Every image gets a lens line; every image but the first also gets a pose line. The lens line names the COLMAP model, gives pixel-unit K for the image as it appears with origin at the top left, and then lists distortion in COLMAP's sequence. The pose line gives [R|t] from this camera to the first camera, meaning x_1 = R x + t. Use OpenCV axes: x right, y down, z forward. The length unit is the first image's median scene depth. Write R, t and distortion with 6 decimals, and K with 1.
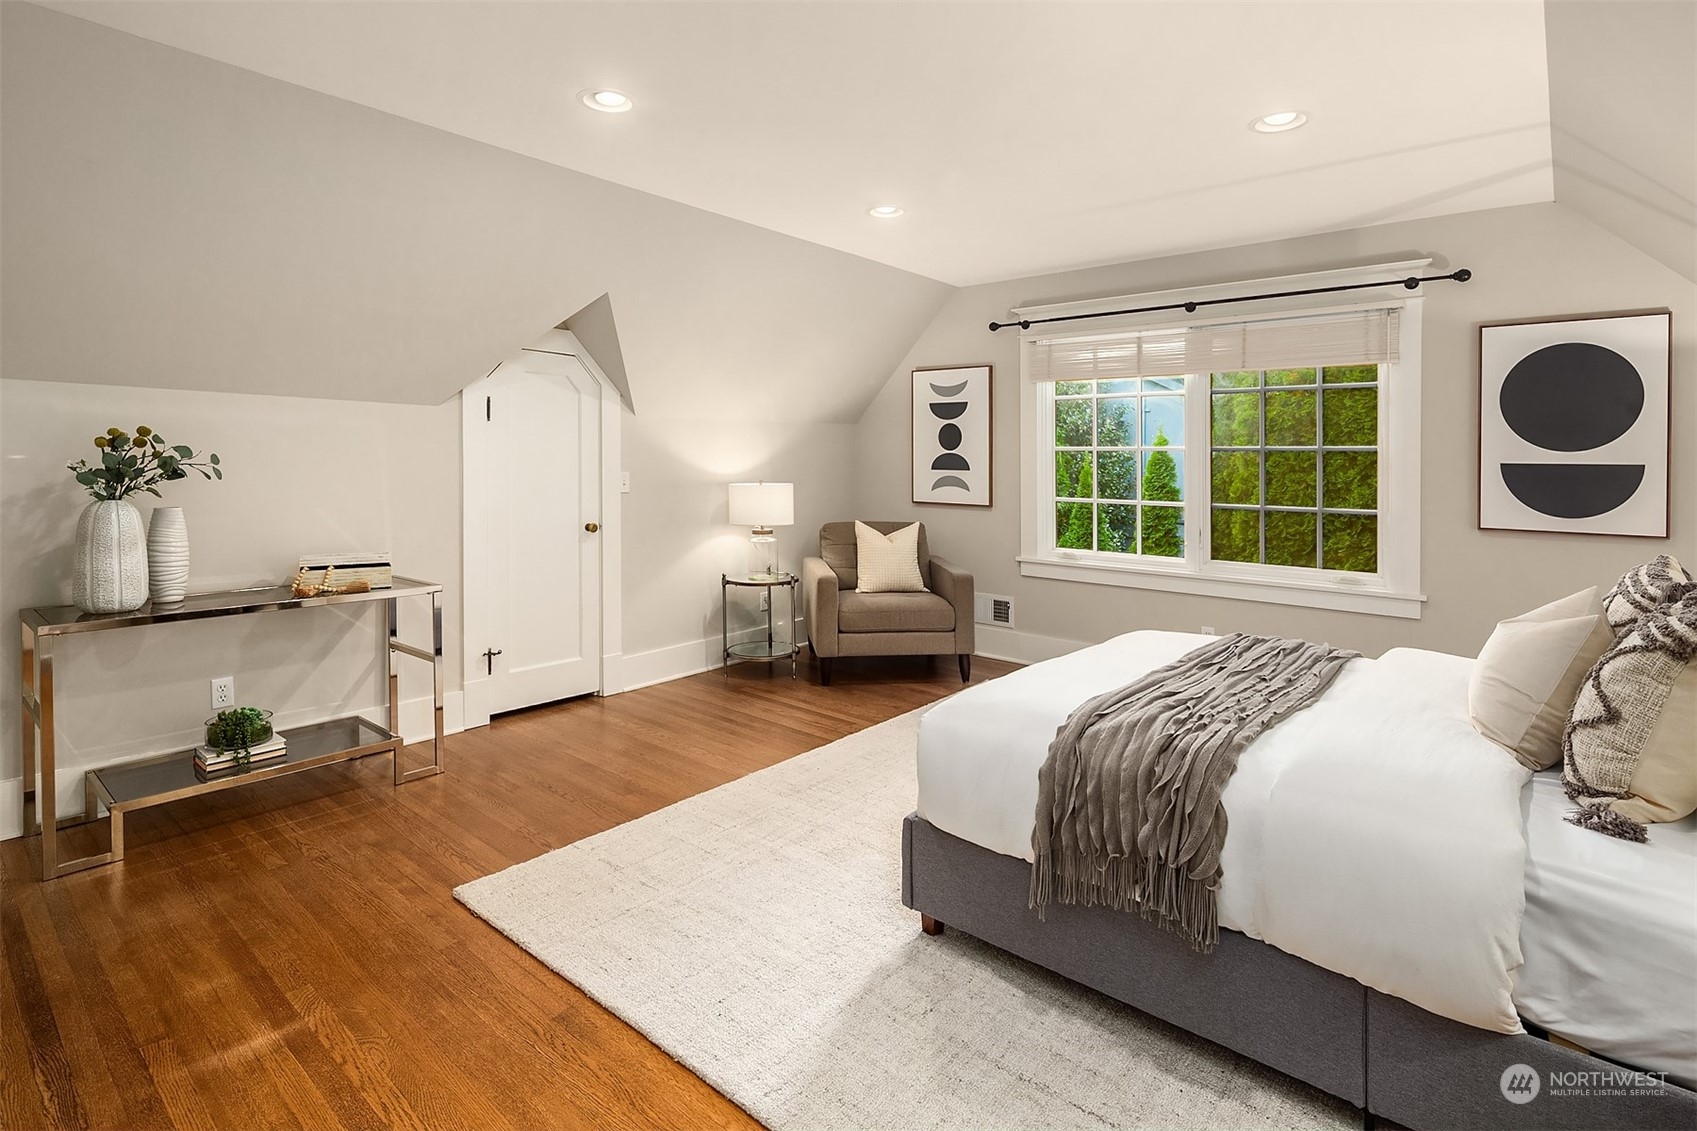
lens RADIAL K [[839.5, 0, 848.3], [0, 839.5, 467.9], [0, 0, 1]] dist [0.002001, 0.000401]
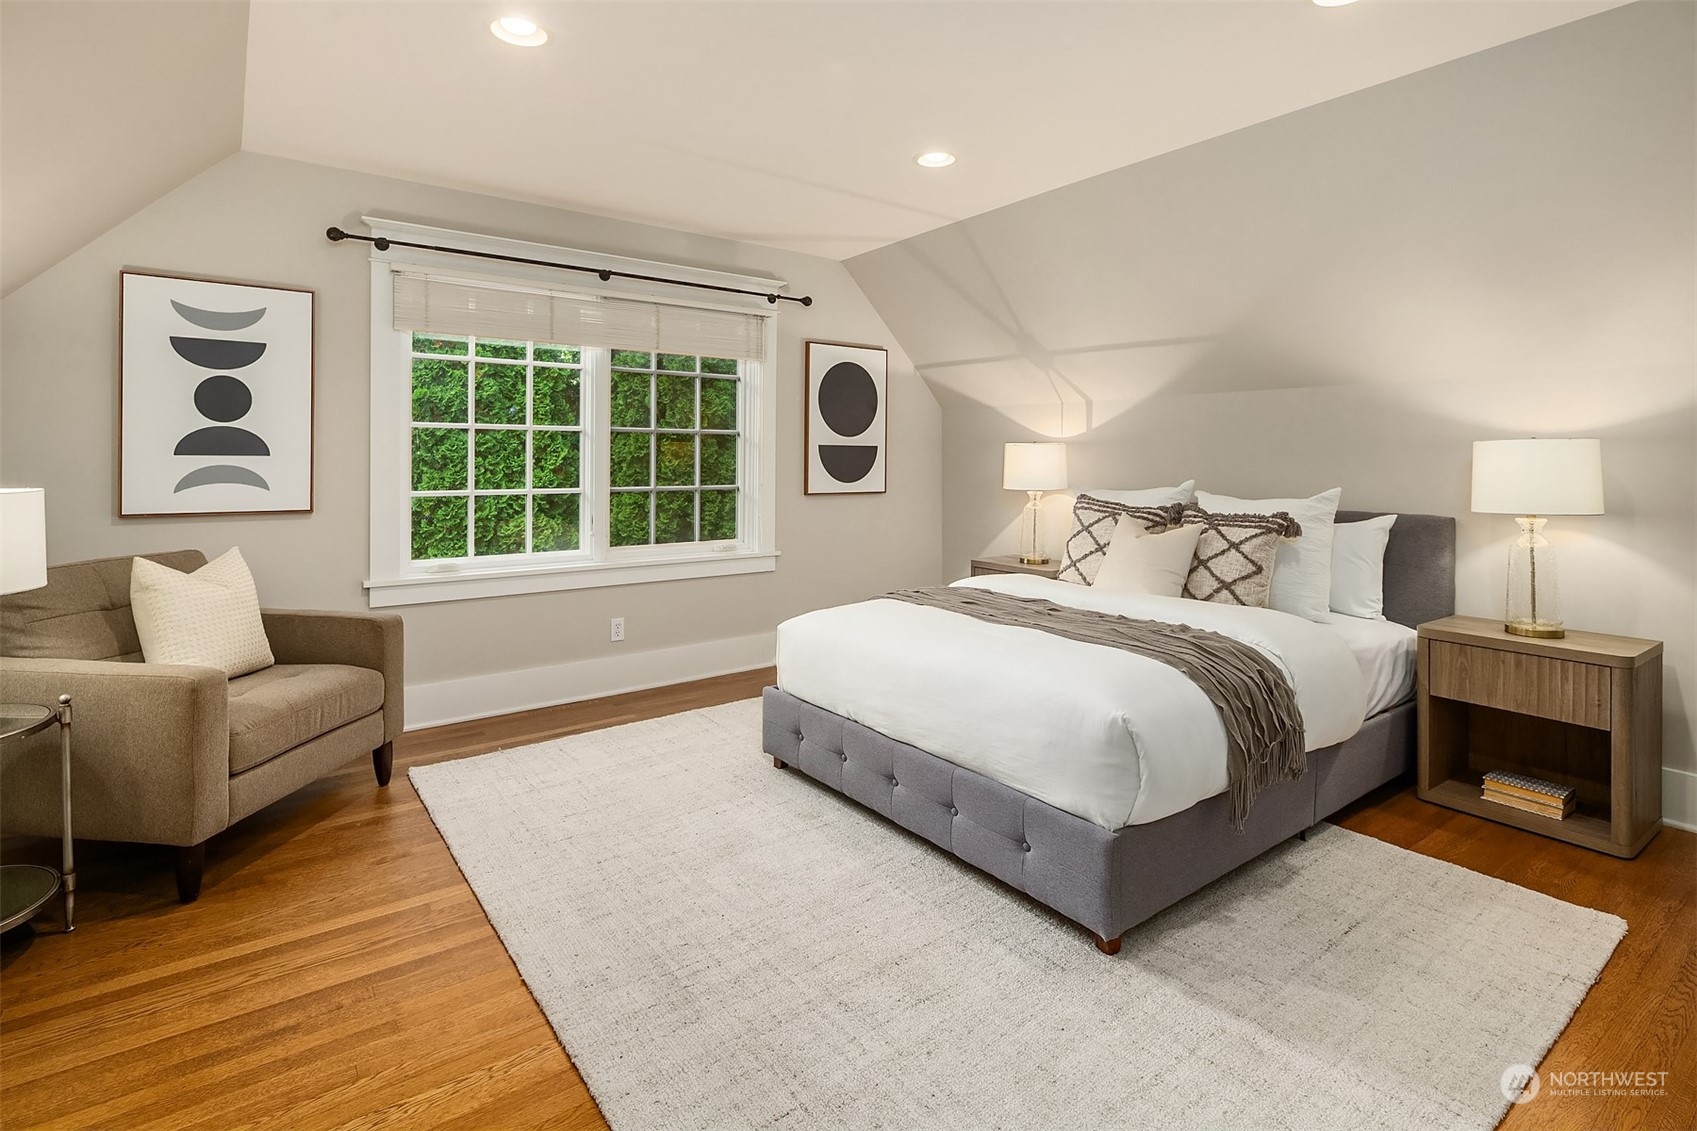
lens RADIAL K [[834.1, 0, 848.1], [0, 834.1, 444.8], [0, 0, 1]] dist [-0.002813, -0.000455]
pose [[0.217117, 0.004852, 0.976134, -0.422374], [0.008232, 0.999943, -0.006802, 0.003279], [-0.976111, 0.009513, 0.217065, 0.536004]]
